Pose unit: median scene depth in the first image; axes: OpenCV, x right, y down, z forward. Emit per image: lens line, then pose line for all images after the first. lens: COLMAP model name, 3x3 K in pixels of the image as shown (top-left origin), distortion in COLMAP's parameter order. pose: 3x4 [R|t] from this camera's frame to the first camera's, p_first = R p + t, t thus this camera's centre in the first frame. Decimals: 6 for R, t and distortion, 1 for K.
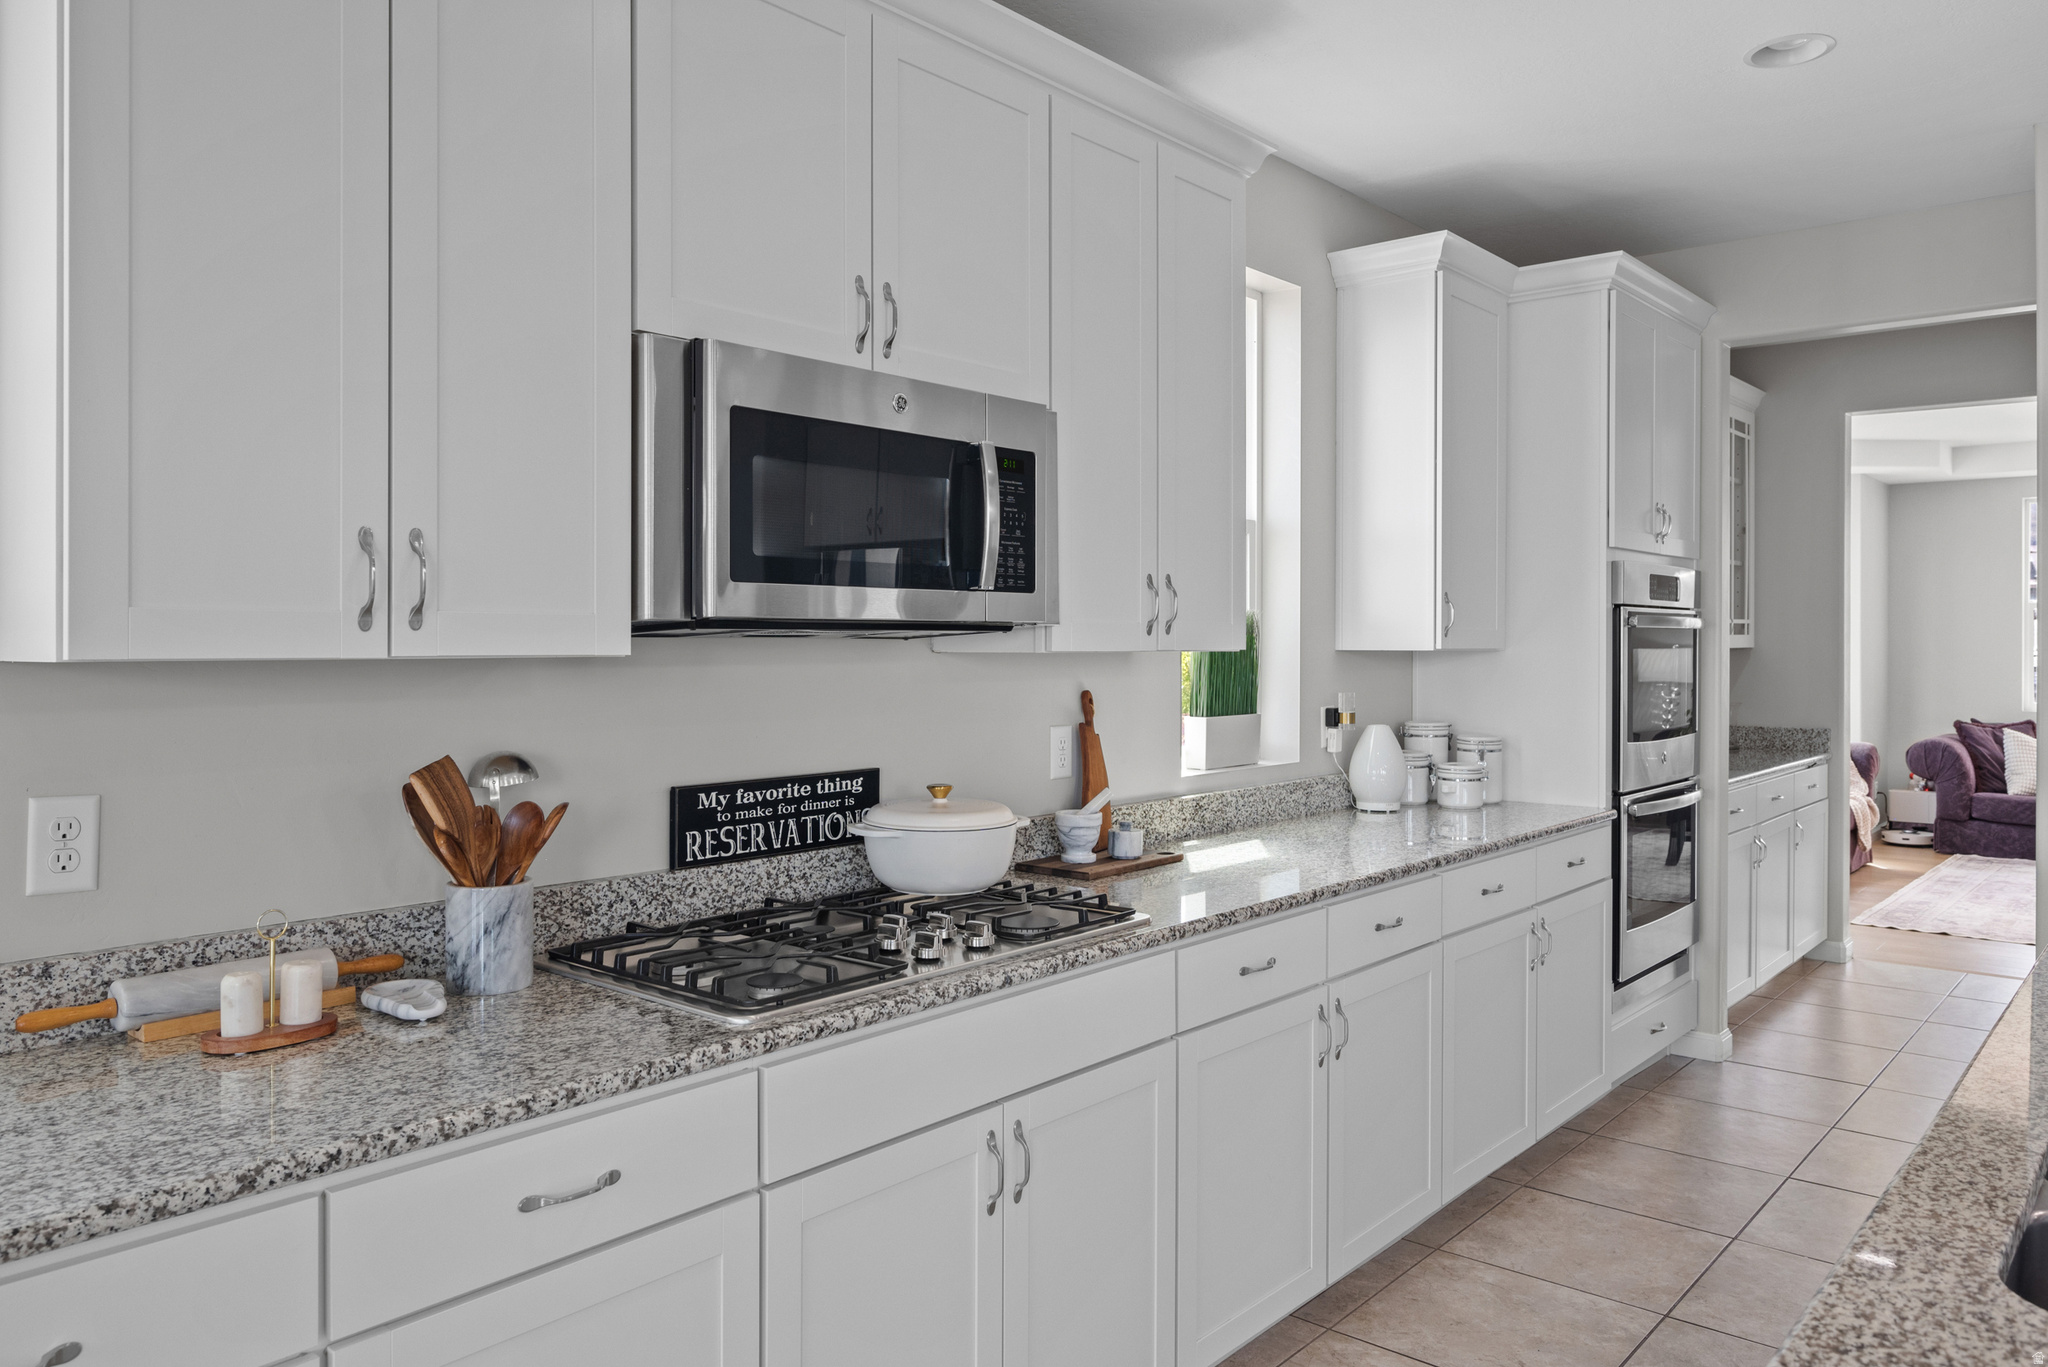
lens RADIAL K [[1419.9, 0, 1030.3], [0, 1419.9, 648.4], [0, 0, 1]] dist [-0.006162, -0.003793]
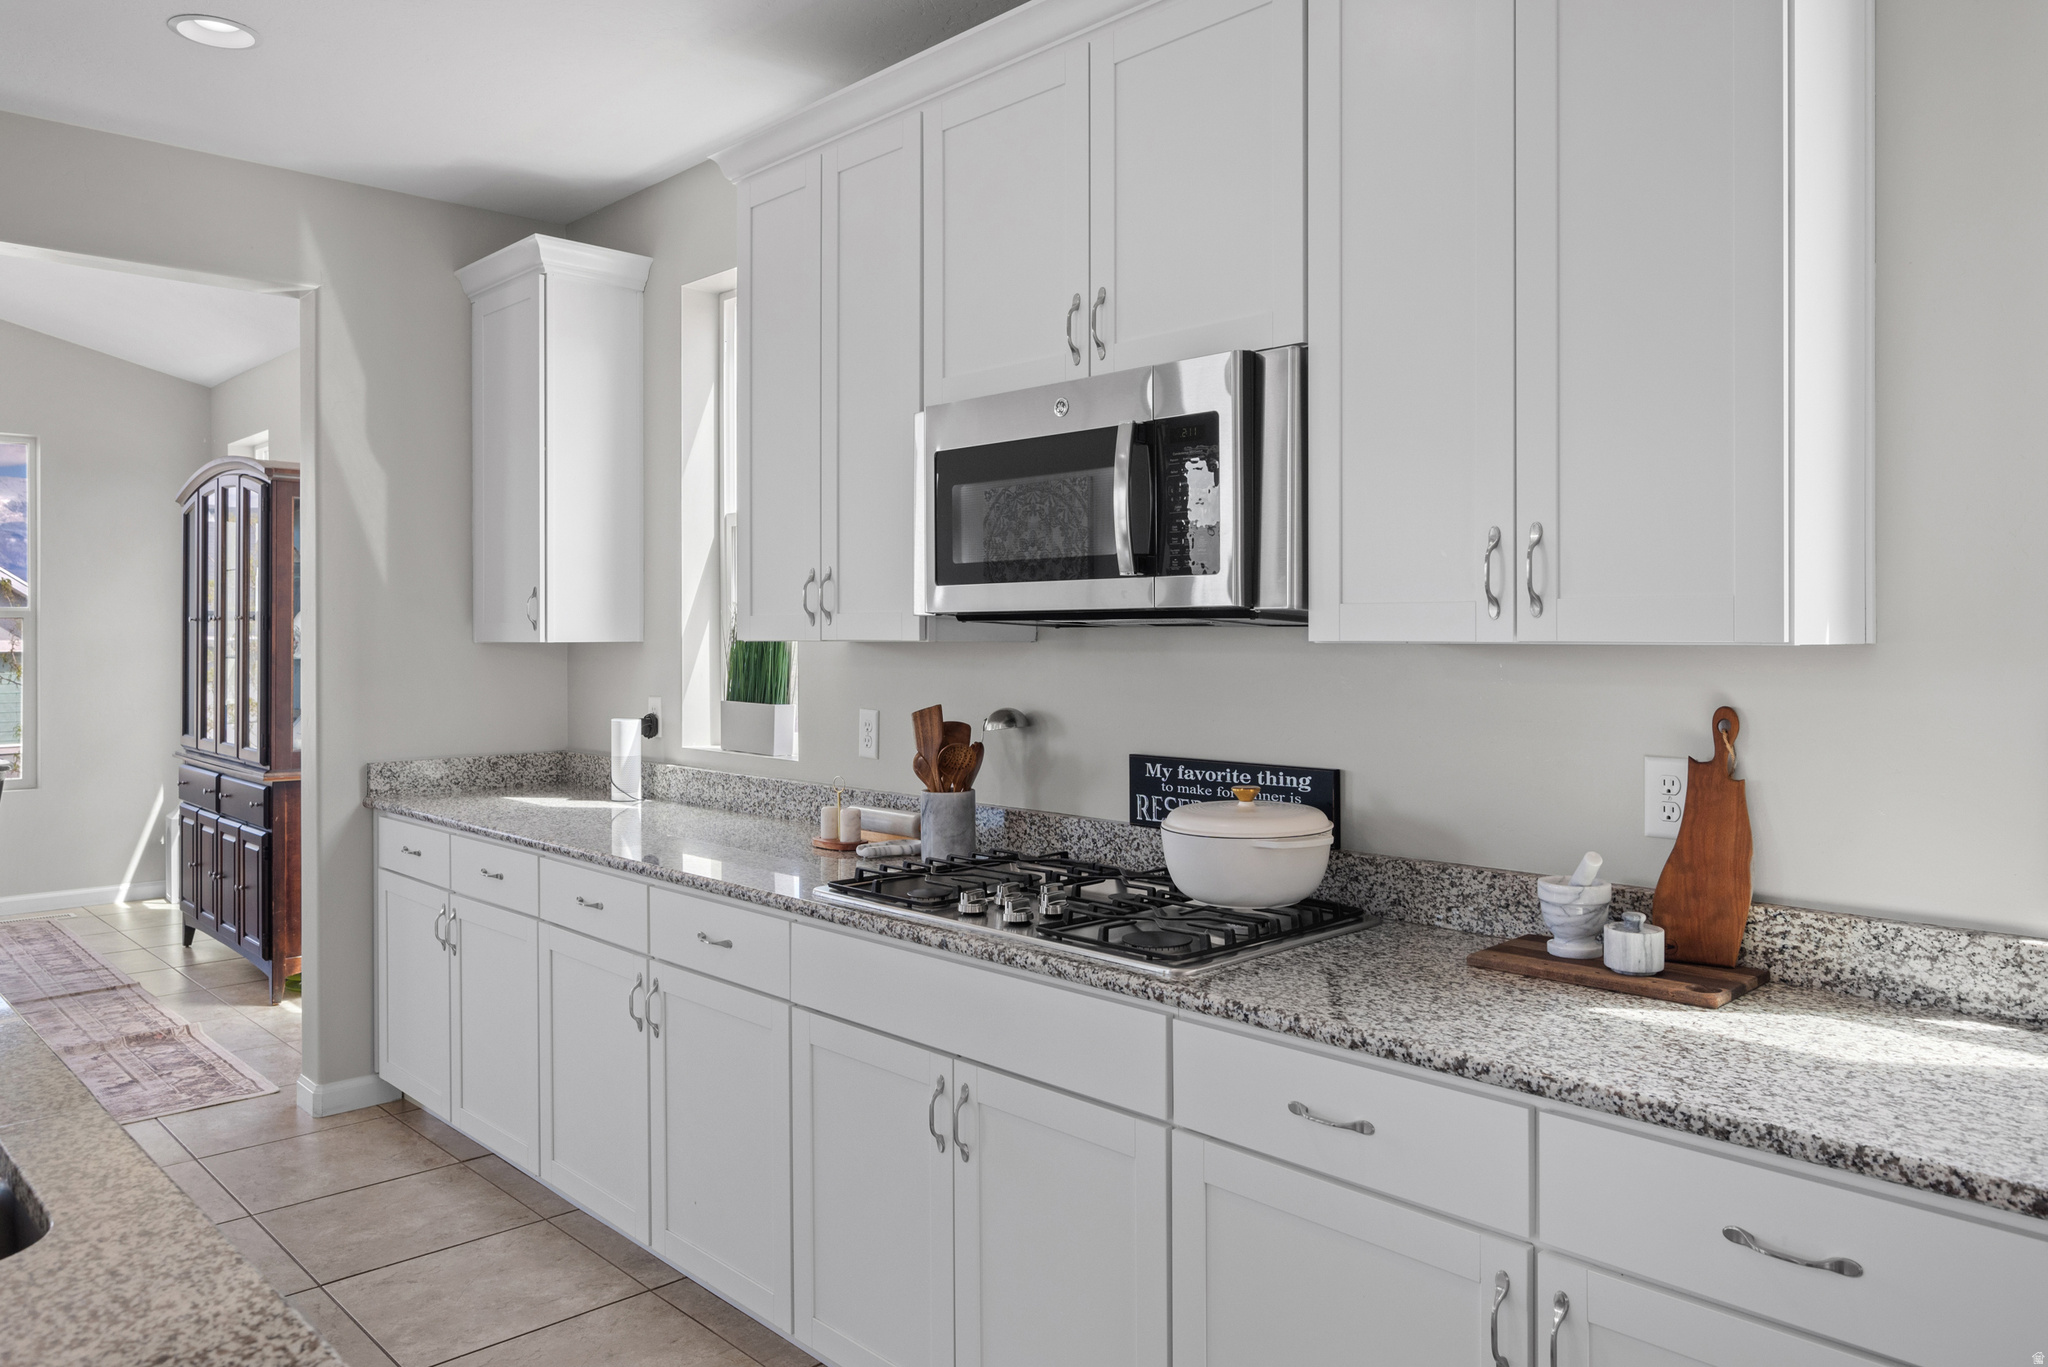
lens RADIAL K [[1419.9, 0, 1014.9], [0, 1419.9, 638.6], [0, 0, 1]] dist [-0.006162, -0.003793]
pose [[-0.099804, 0.005534, -0.994992, 0.906716], [0.001463, 0.999984, 0.005415, -0.004322], [0.995006, -0.000916, -0.099810, 0.998006]]
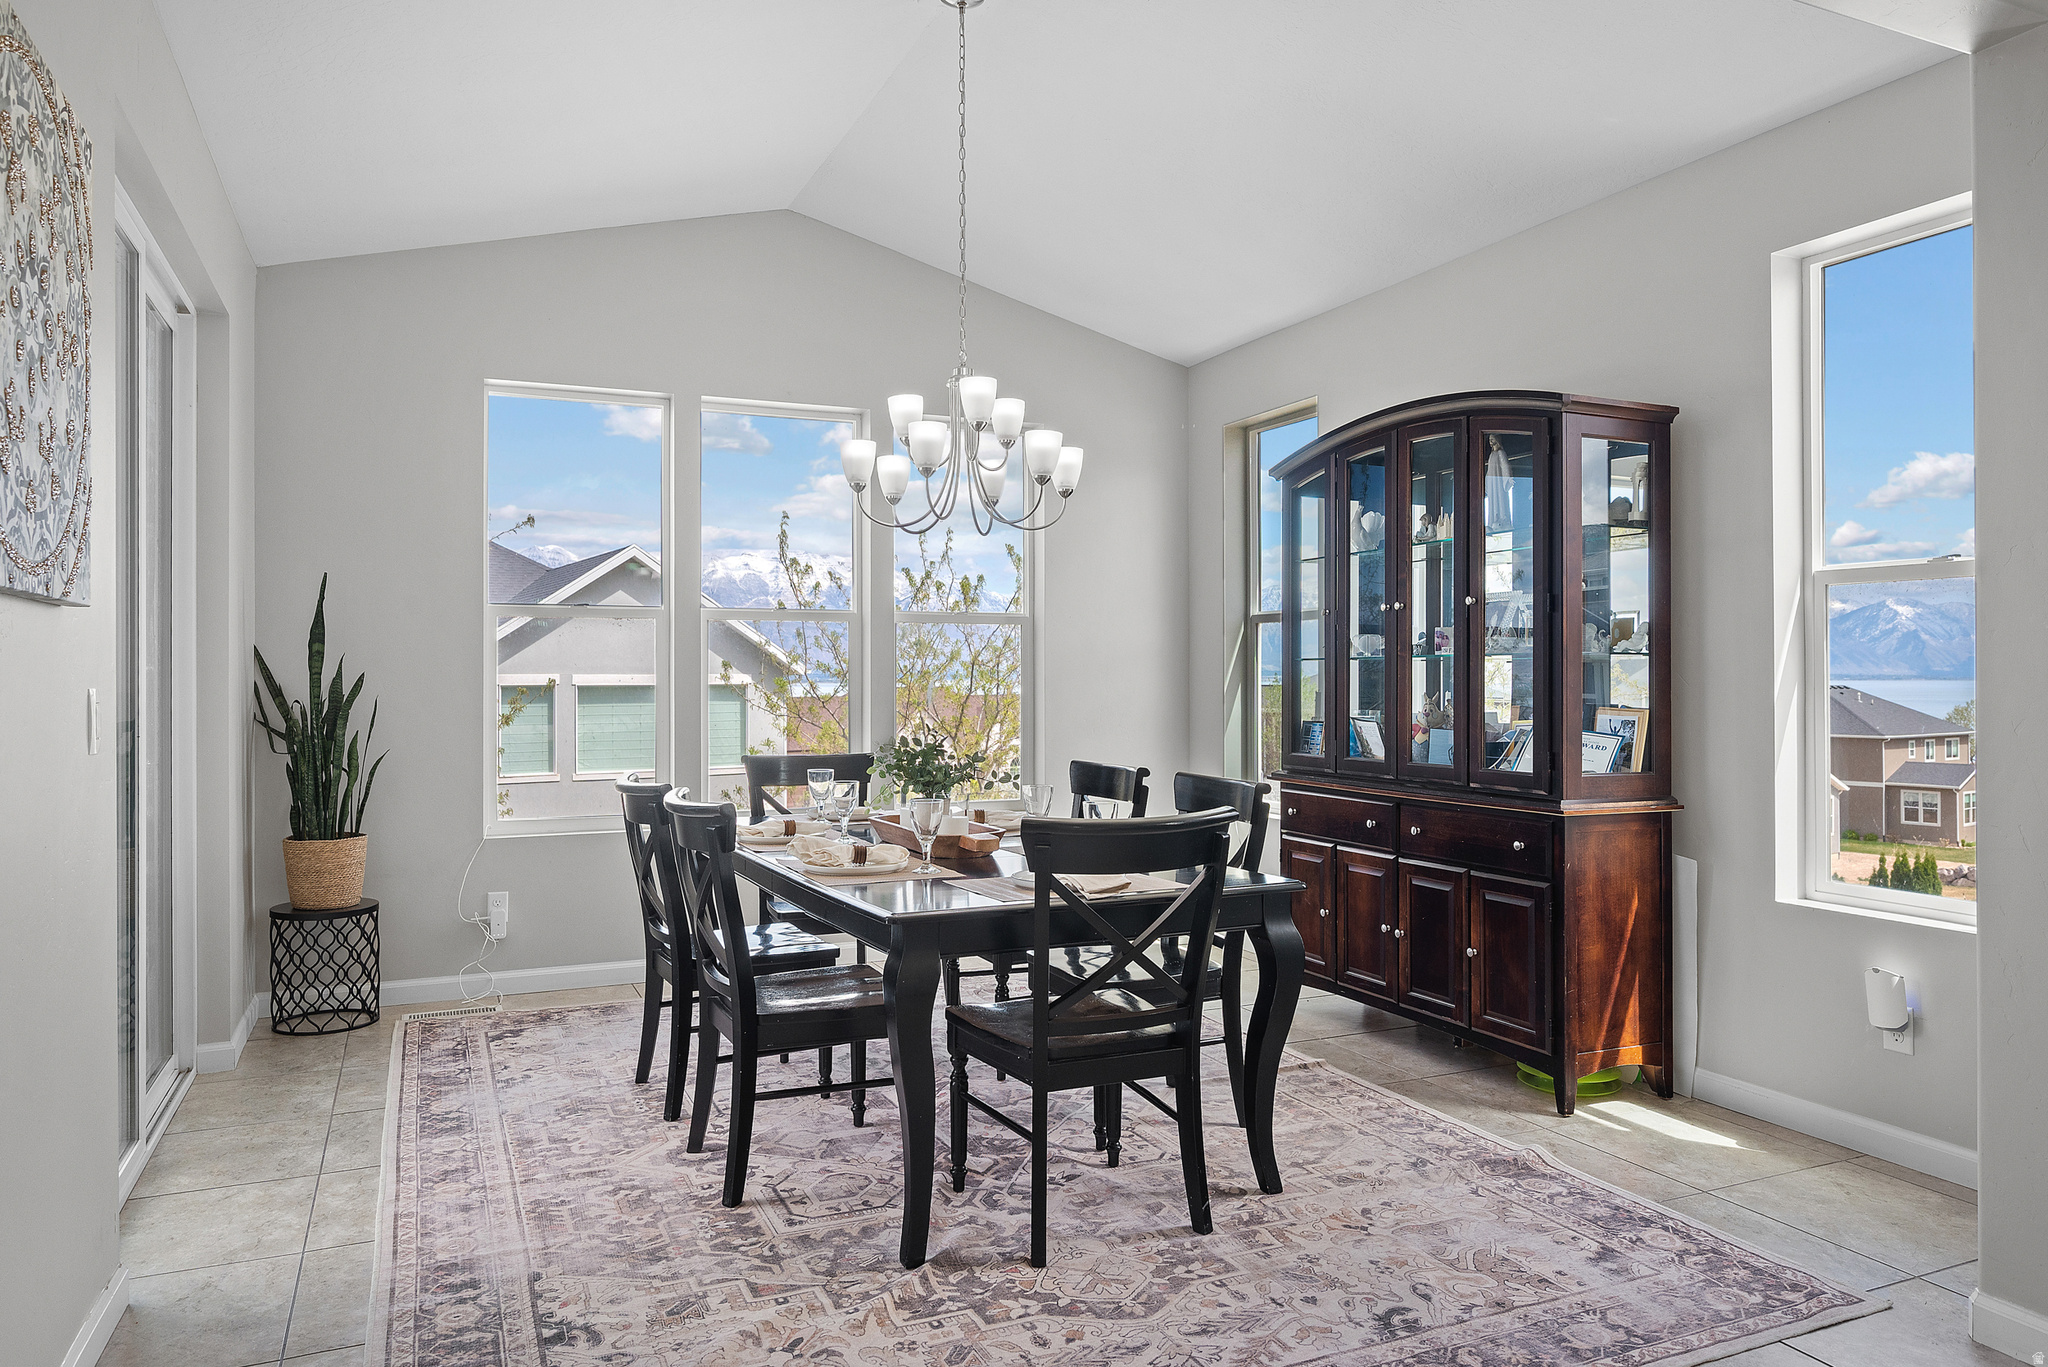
lens RADIAL K [[1343.1, 0, 1037.3], [0, 1343.1, 680.0], [0, 0, 1]] dist [-0.003473, -0.000815]
pose [[-0.412453, 0.007116, -0.910951, 0.514114], [0.005225, 0.999972, 0.005445, 0.060997], [0.910964, -0.002514, -0.412478, -0.271328]]
